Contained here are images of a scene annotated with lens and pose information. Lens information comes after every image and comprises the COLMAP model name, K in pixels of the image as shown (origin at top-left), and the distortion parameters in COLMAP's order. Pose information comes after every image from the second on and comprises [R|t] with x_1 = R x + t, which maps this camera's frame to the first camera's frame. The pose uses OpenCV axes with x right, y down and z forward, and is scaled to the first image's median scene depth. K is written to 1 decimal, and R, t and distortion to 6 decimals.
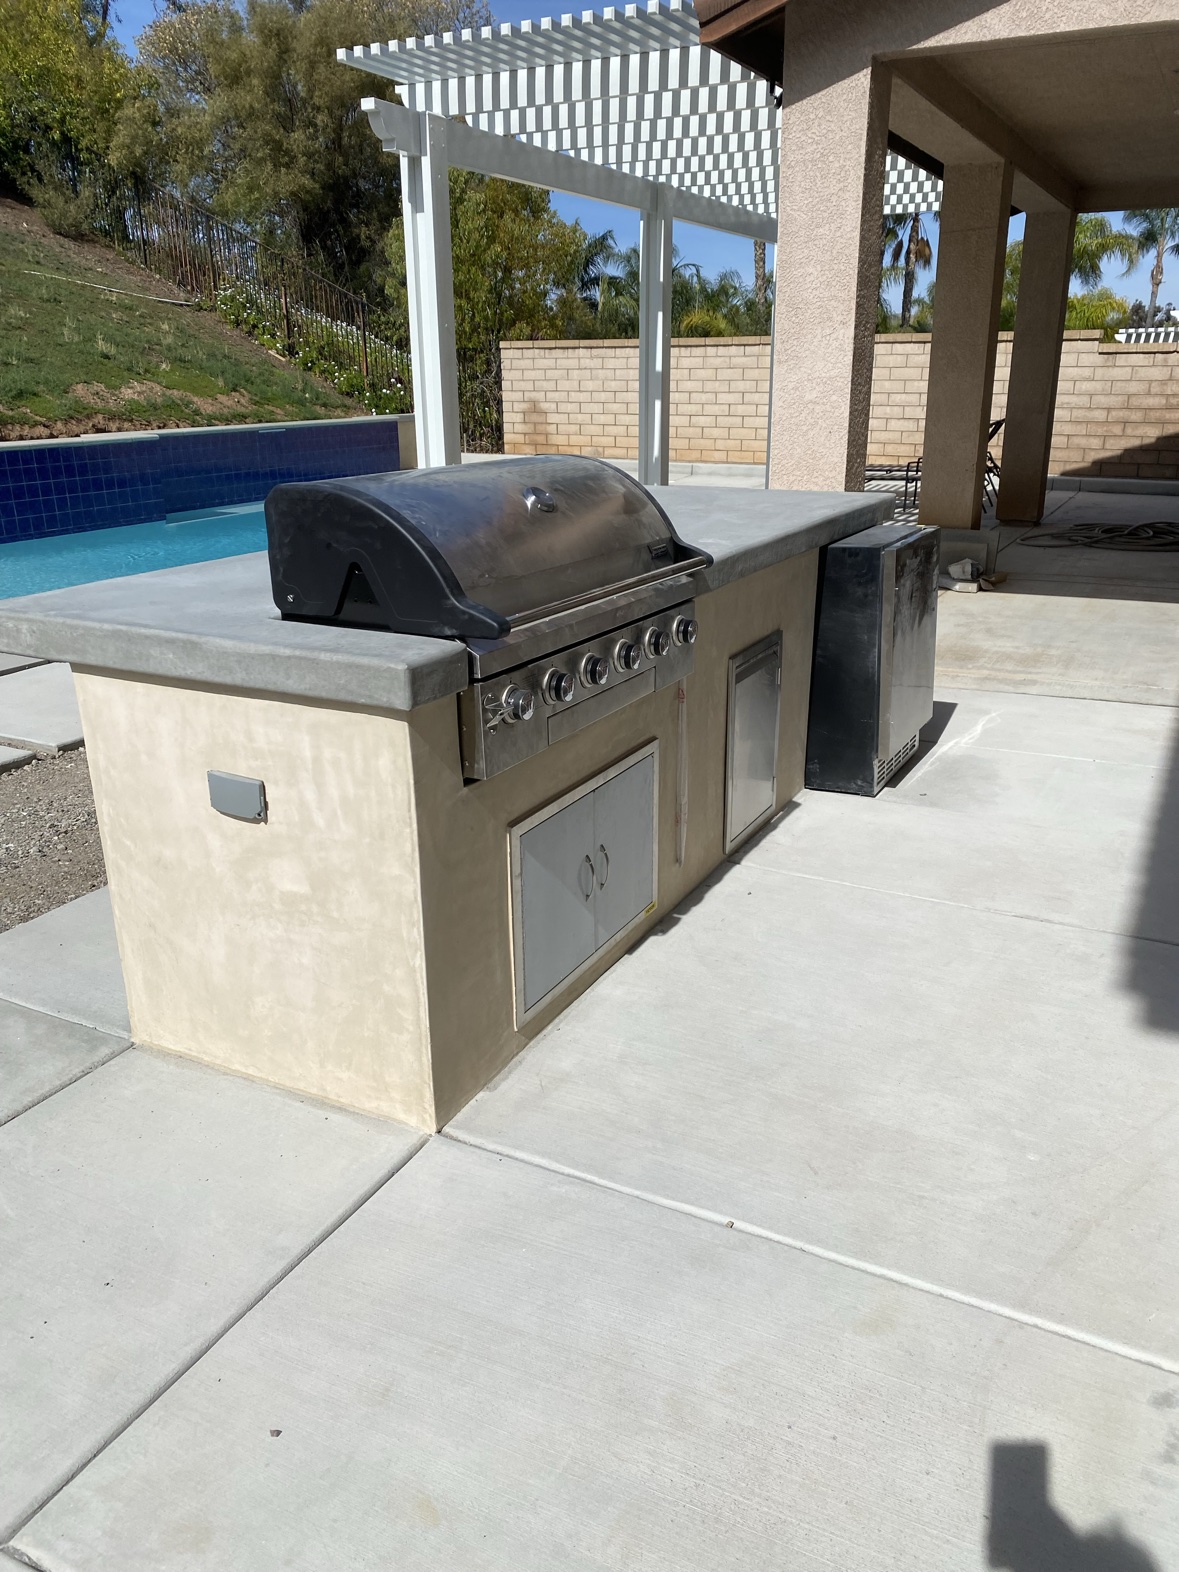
lens RADIAL K [[1232.4, 0, 601.9], [0, 1232.4, 782.1], [0, 0, 1]] dist [0.038299, -0.045158]
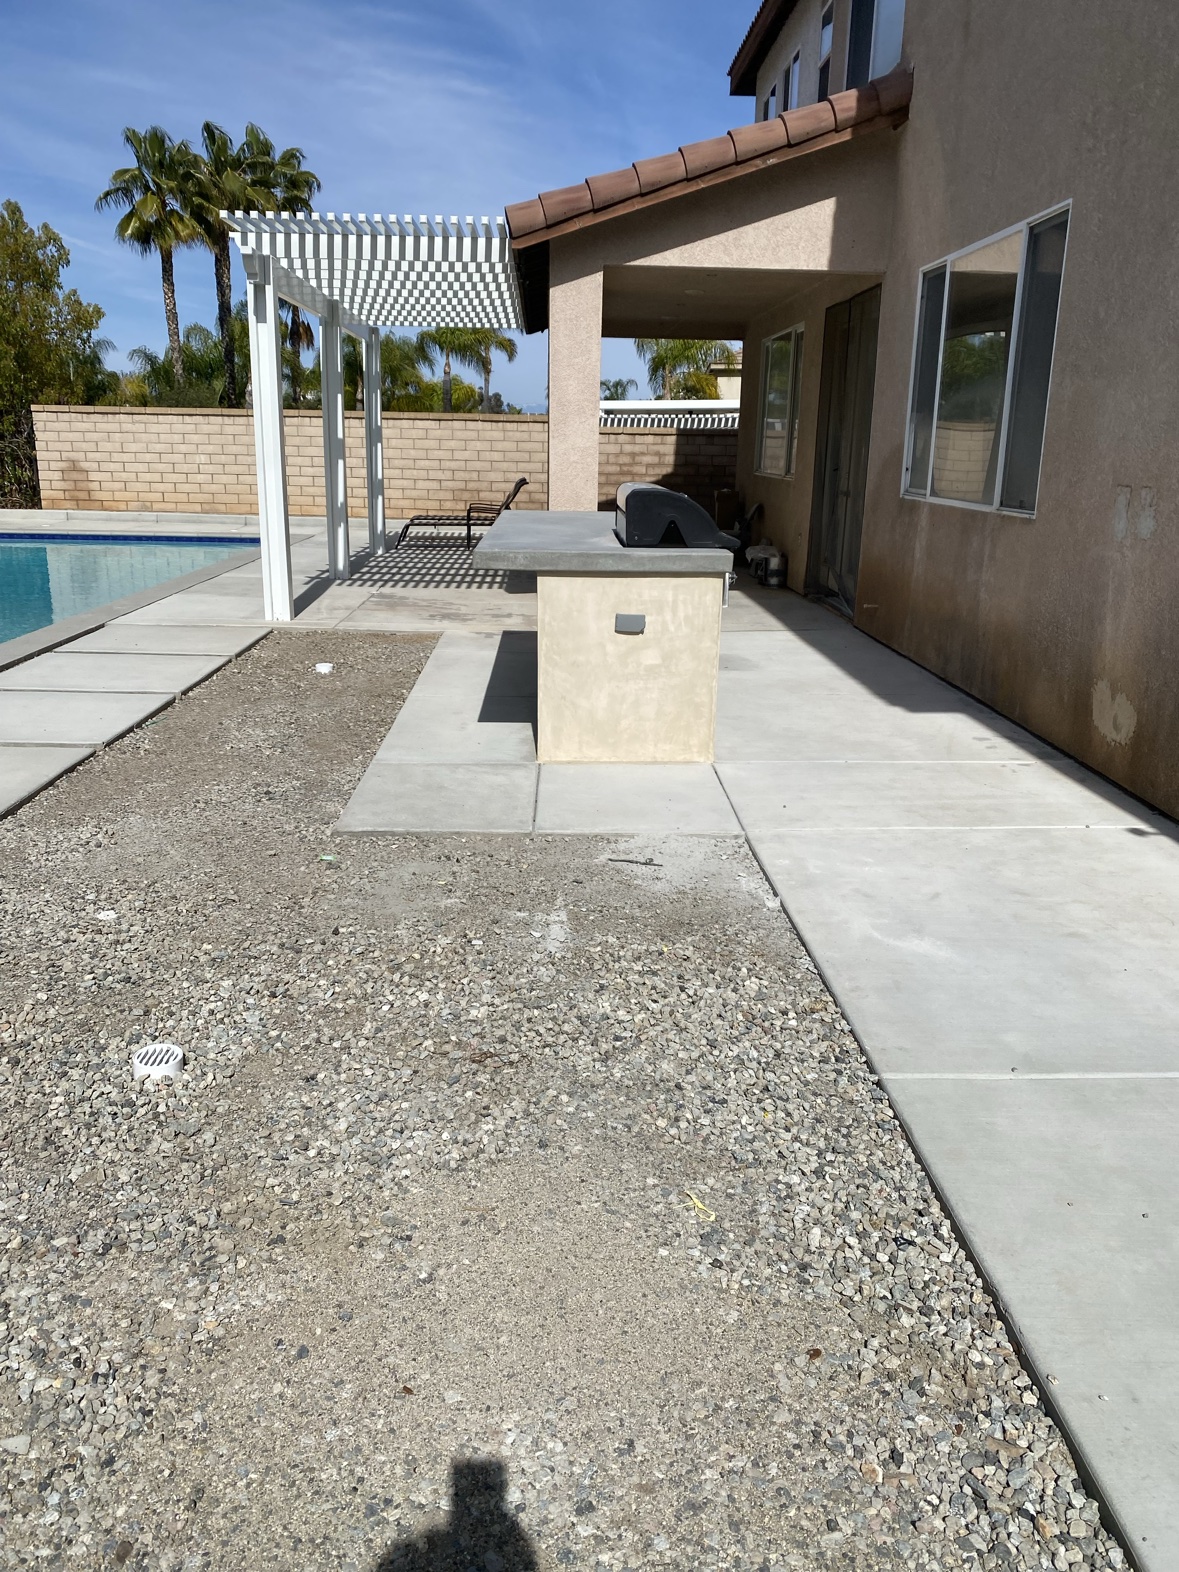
lens RADIAL K [[1232.4, 0, 596.9], [0, 1232.4, 784.3], [0, 0, 1]] dist [0.038299, -0.045158]
pose [[0.869092, -0.113248, 0.481512, -0.647216], [0.136706, 0.990516, -0.013782, 0.144401], [-0.475384, 0.077804, 0.876331, -0.421287]]
